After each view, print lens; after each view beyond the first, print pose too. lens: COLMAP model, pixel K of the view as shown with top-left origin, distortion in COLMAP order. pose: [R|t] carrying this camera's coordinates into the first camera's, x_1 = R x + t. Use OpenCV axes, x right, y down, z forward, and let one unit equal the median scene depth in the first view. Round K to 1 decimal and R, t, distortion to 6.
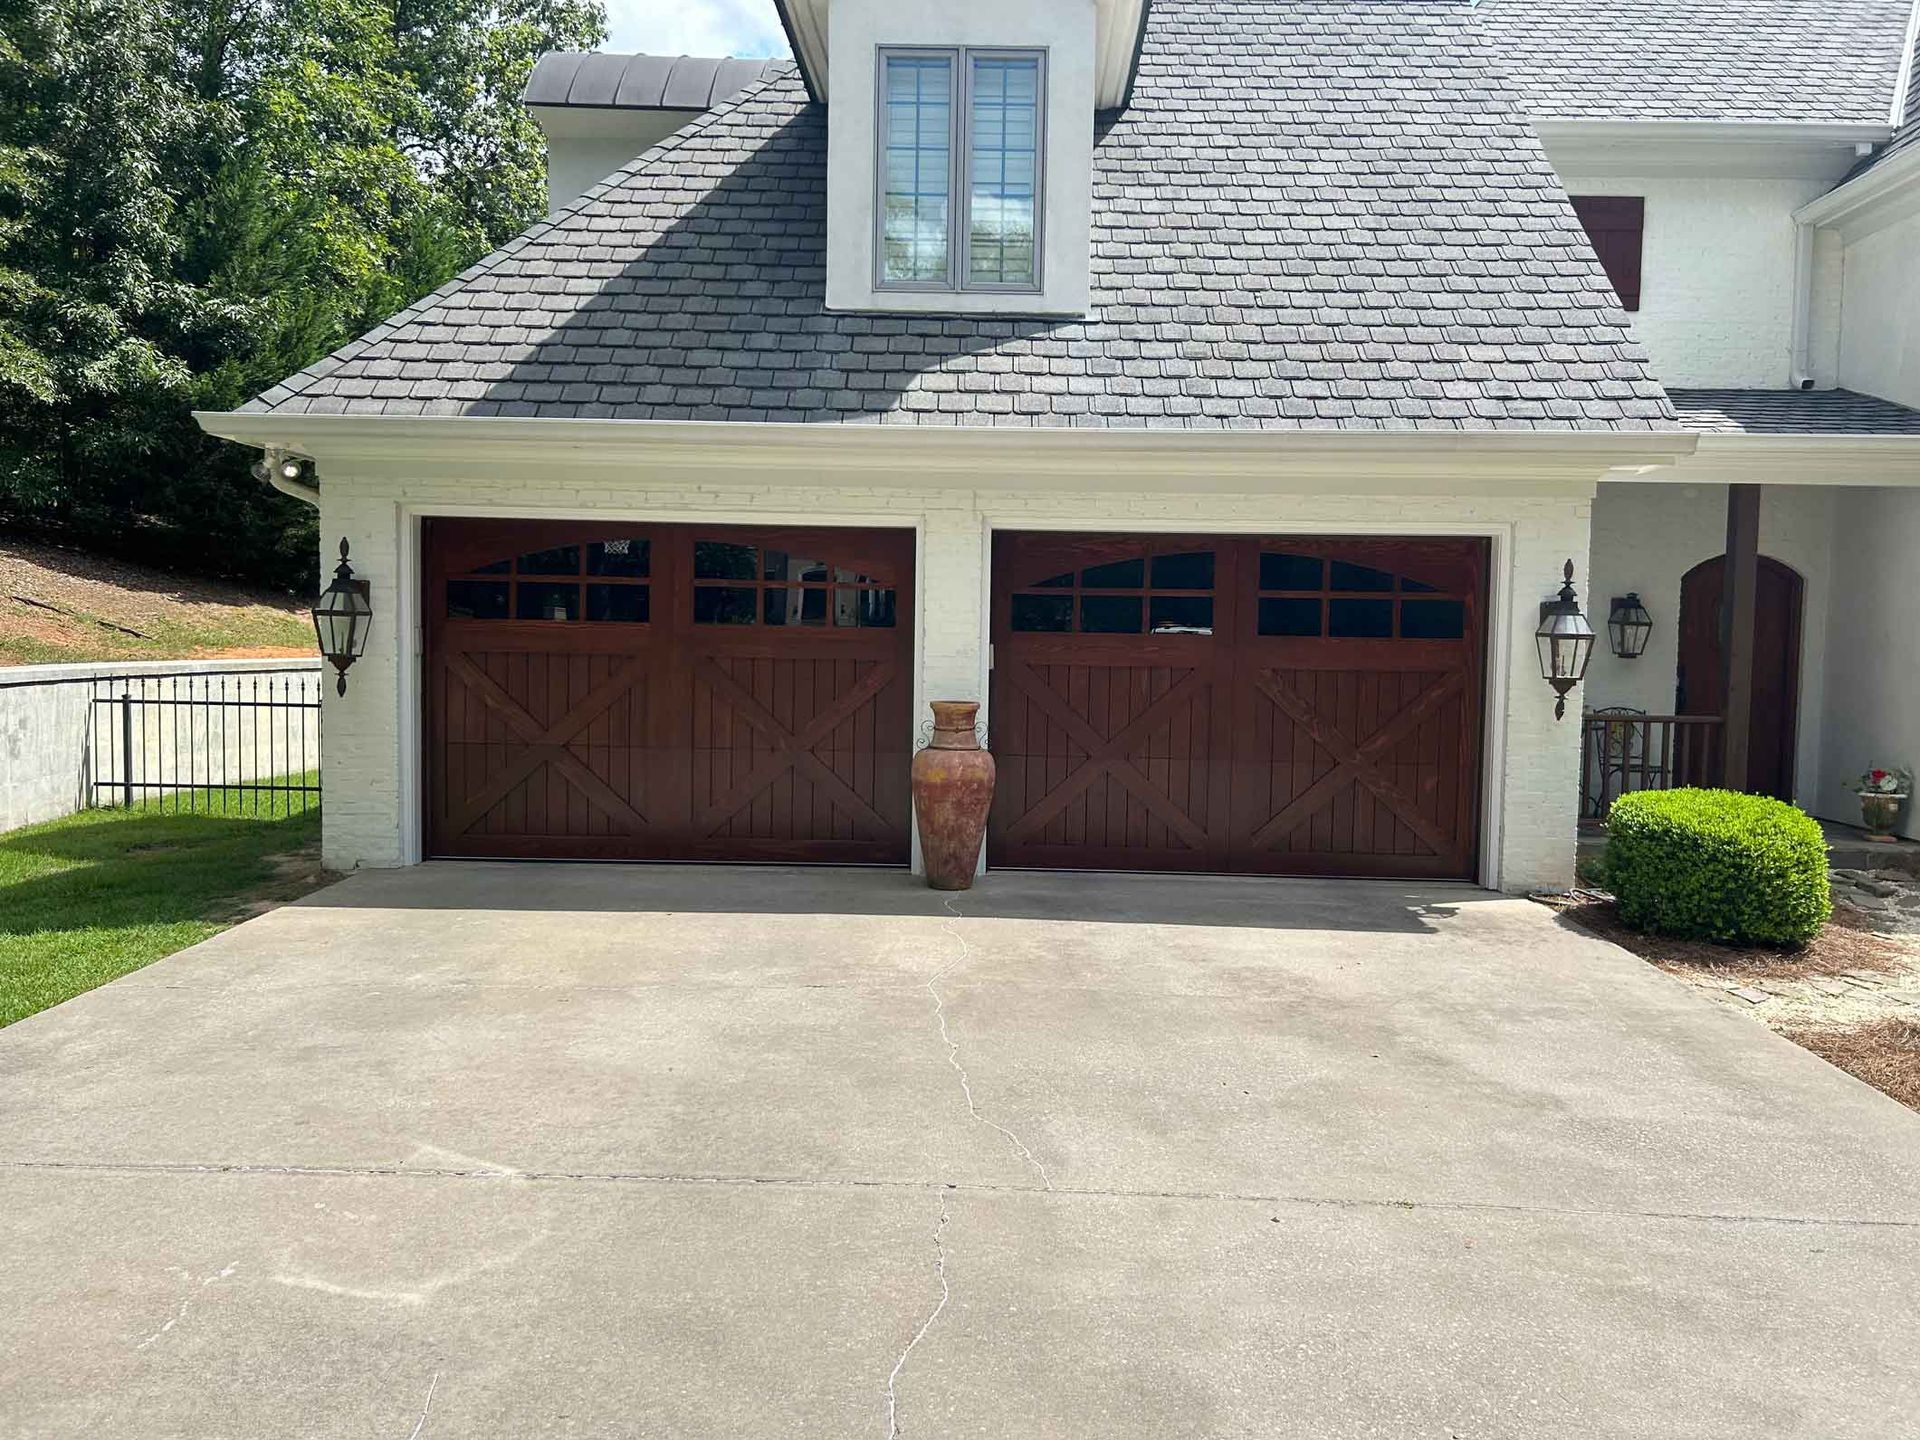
lens RADIAL K [[1415.7, 0, 960.0], [0, 1415.7, 720.0], [0, 0, 1]] dist [0.081649, 0.000309]
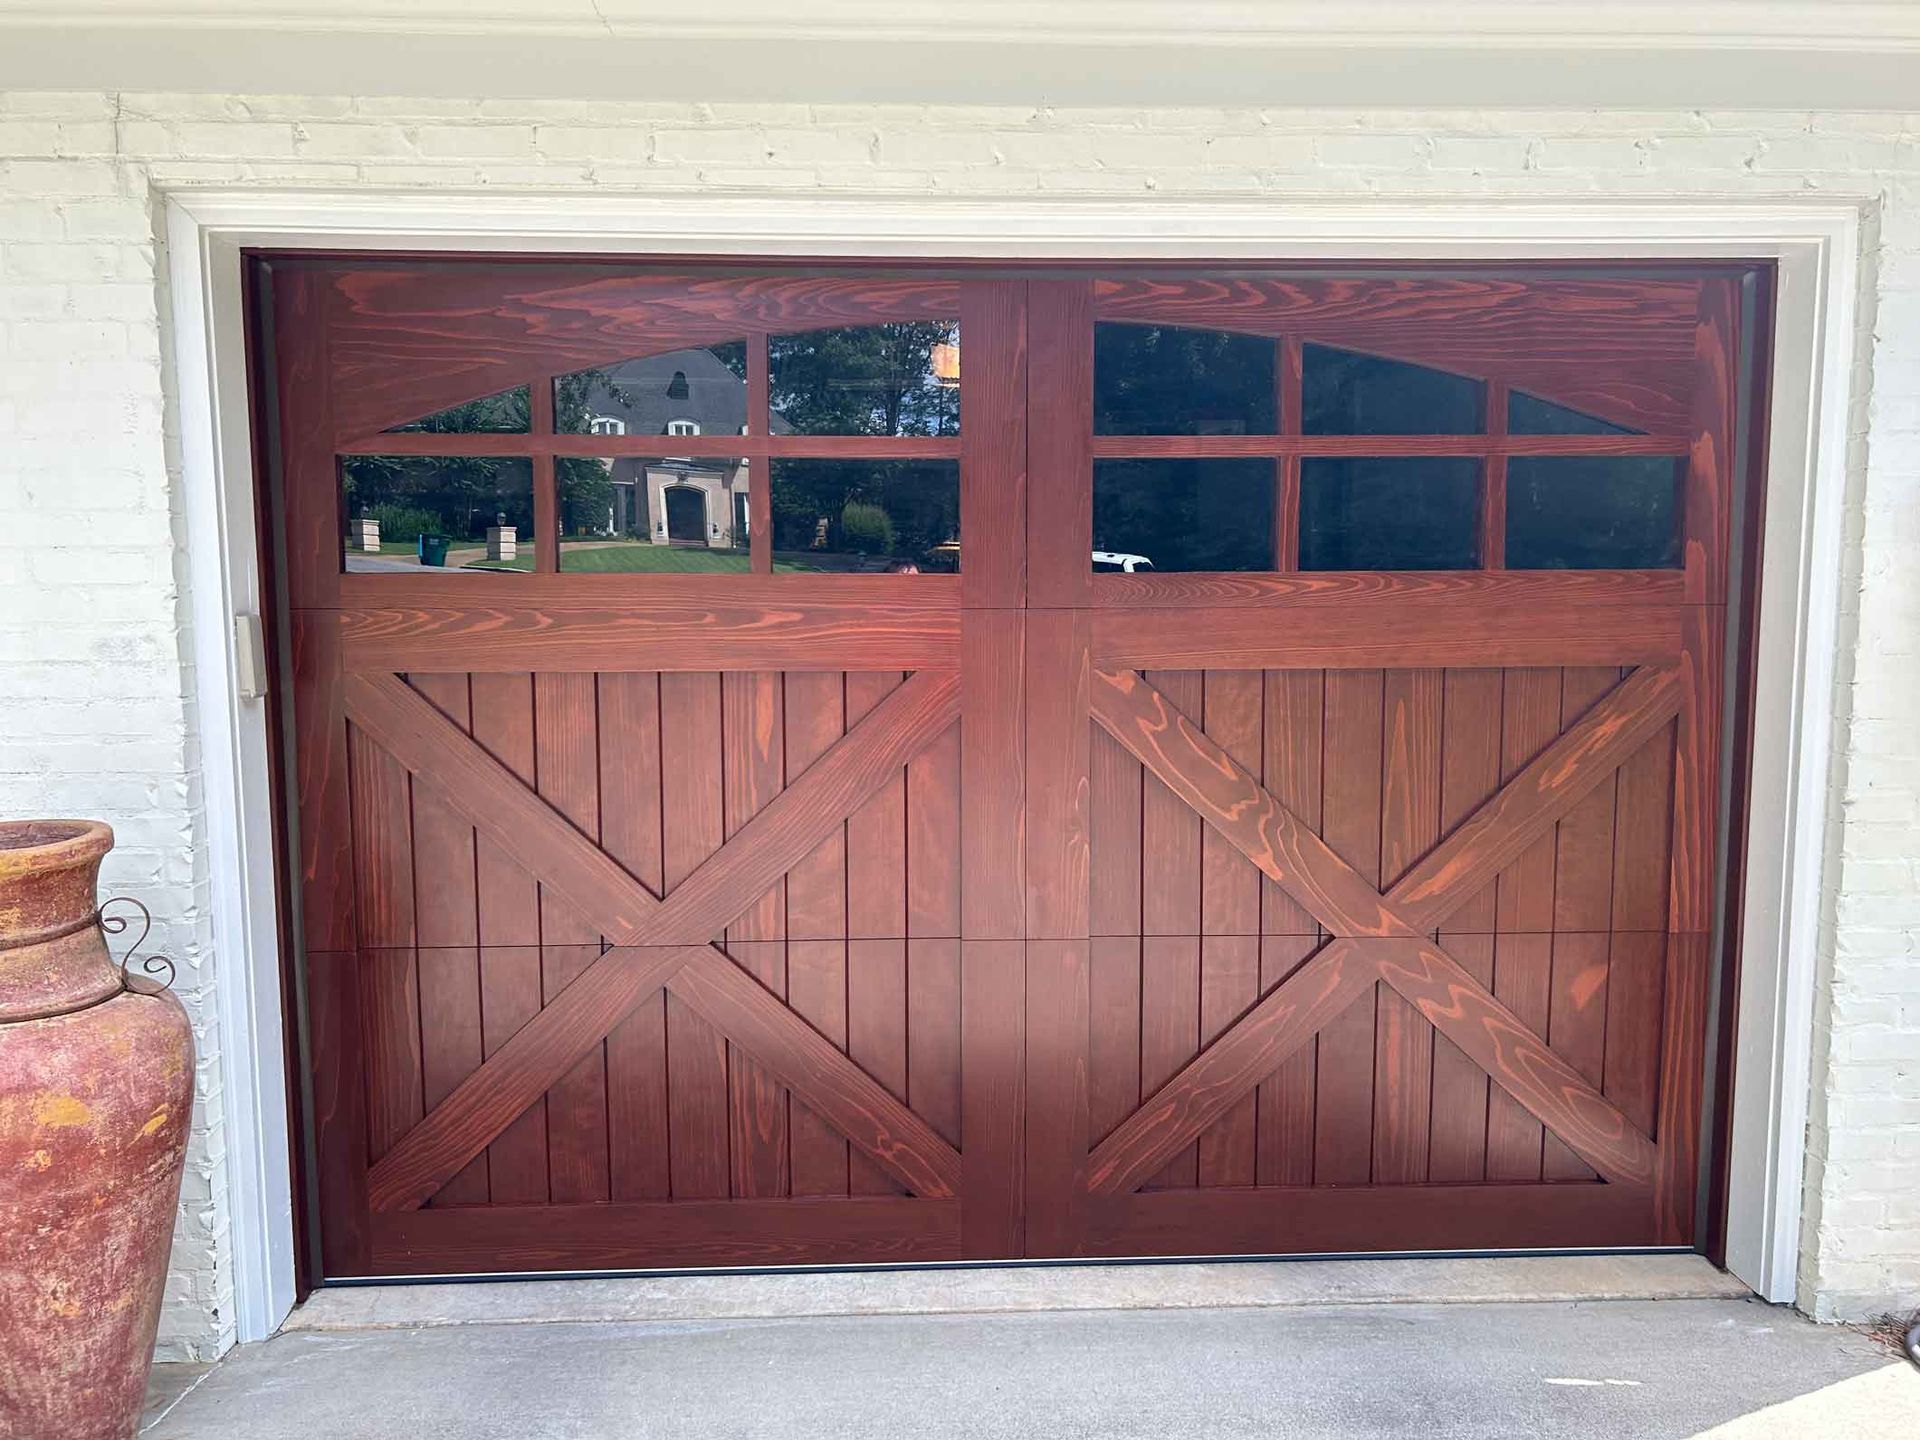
lens RADIAL K [[1547.4, 0, 960.0], [0, 1547.4, 720.0], [0, 0, 1]] dist [0.076605, -0.000951]
pose [[0.997556, -0.027441, 0.064265, 0.154079], [0.024321, 0.998511, 0.048837, -0.043428], [-0.065510, -0.047155, 0.996737, 0.635684]]
